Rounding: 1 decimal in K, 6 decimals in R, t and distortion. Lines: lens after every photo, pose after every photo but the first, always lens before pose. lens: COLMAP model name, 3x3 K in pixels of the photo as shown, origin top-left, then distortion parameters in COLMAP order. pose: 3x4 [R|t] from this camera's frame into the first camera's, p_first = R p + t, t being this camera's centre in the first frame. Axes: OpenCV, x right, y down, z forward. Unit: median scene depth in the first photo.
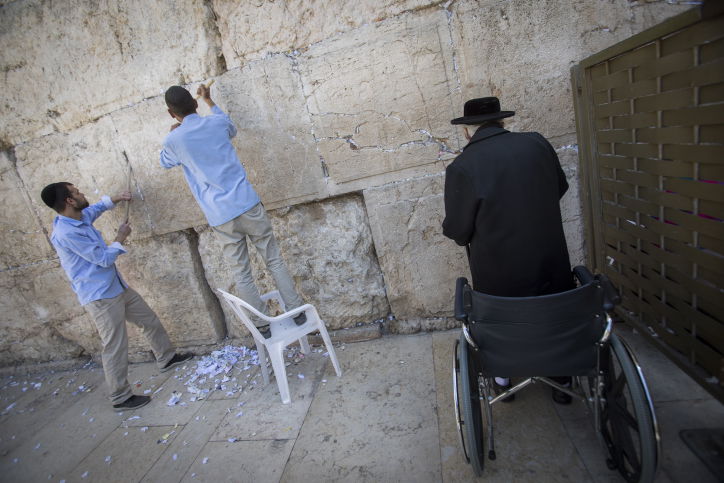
lens RADIAL K [[339.4, 0, 374.9], [0, 339.4, 238.0], [0, 0, 1]] dist [-0.058752, 0.029040]
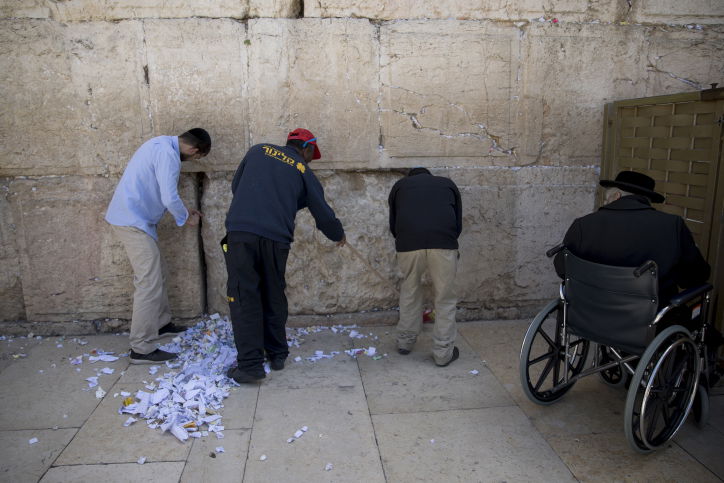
lens RADIAL K [[548.1, 0, 362.2], [0, 548.1, 258.9], [0, 0, 1]] dist [-0.075812, 0.074028]
pose [[0.938616, 0.157615, 0.306850, -0.665169], [-0.133458, 0.986166, -0.098314, 0.318683], [-0.318101, 0.051328, 0.946666, -0.499504]]
